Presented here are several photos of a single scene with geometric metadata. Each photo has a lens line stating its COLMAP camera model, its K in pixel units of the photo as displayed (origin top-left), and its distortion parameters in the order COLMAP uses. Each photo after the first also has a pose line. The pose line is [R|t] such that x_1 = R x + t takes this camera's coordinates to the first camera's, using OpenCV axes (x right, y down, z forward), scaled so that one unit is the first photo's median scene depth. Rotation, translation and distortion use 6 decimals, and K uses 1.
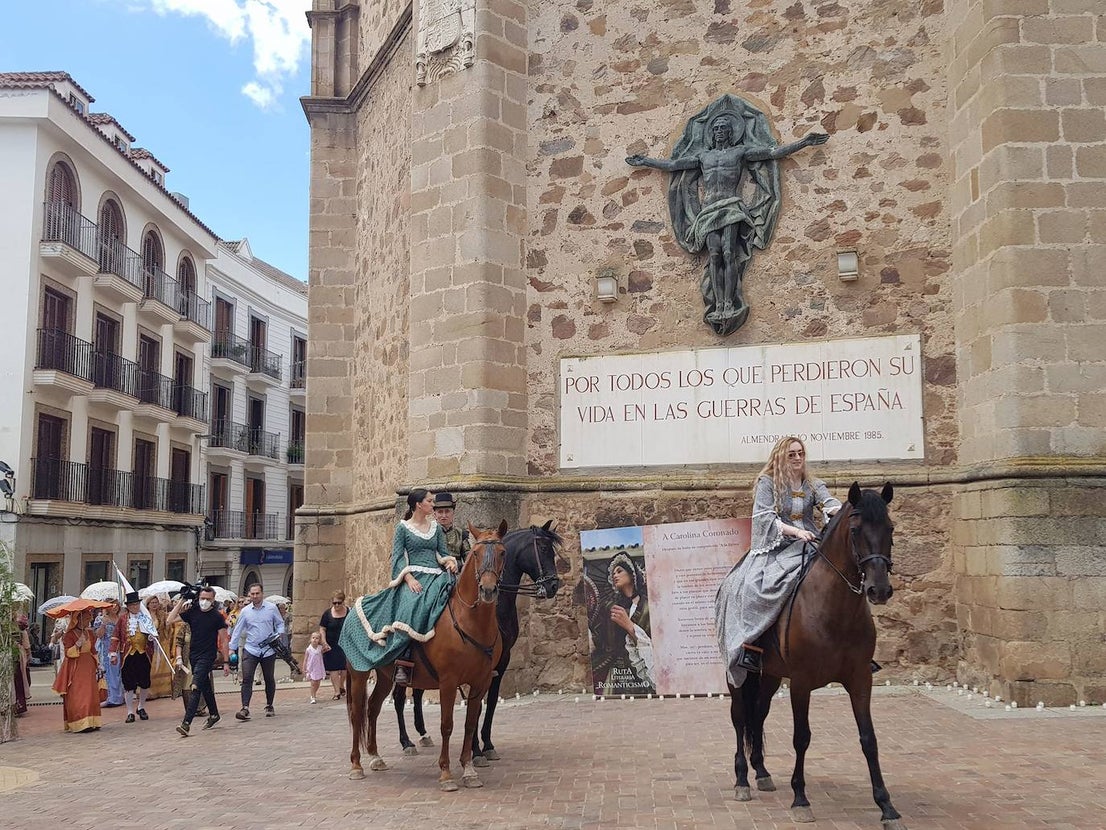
lens RADIAL K [[1069.6, 0, 501.6], [0, 1069.6, 442.9], [0, 0, 1]] dist [0.114836, -0.196047]
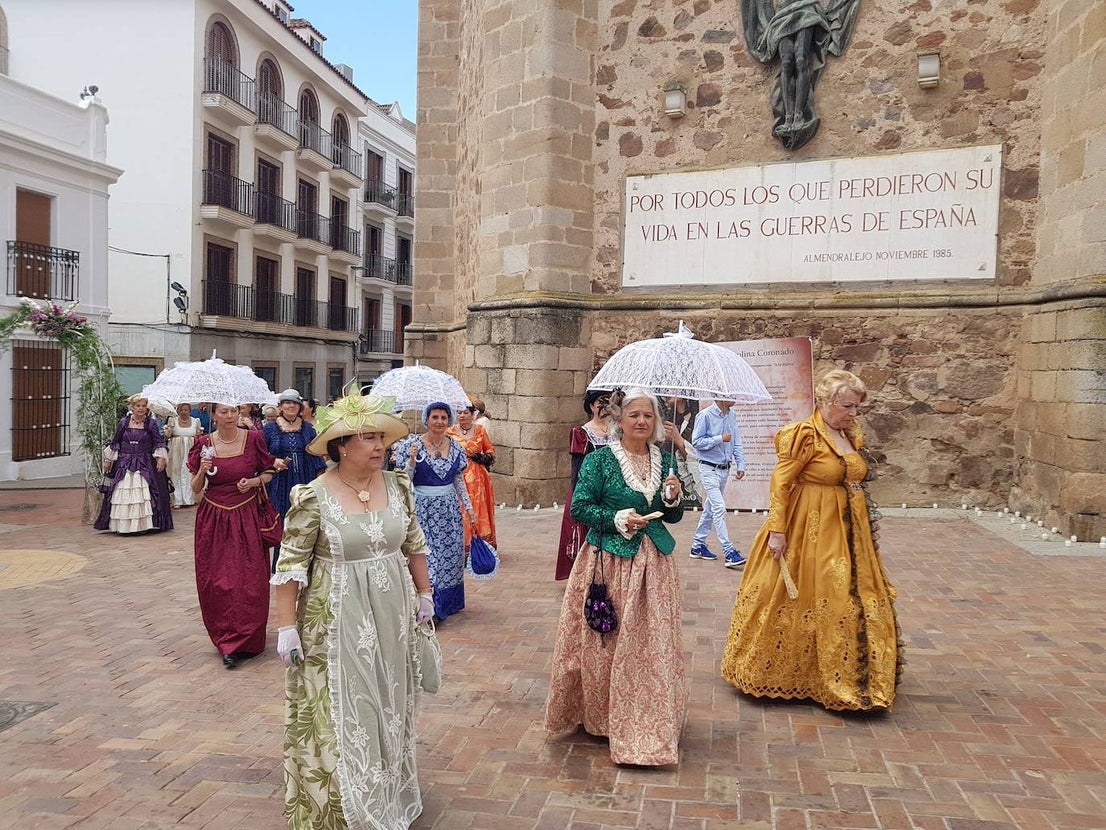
lens RADIAL K [[824.6, 0, 543.1], [0, 824.6, 410.6], [0, 0, 1]] dist [-0.011113, -0.005089]
pose [[0.995149, 0.029171, -0.093957, 0.056808], [-0.014674, 0.988358, 0.151440, 0.022360], [0.097280, -0.149326, 0.983991, 0.202038]]
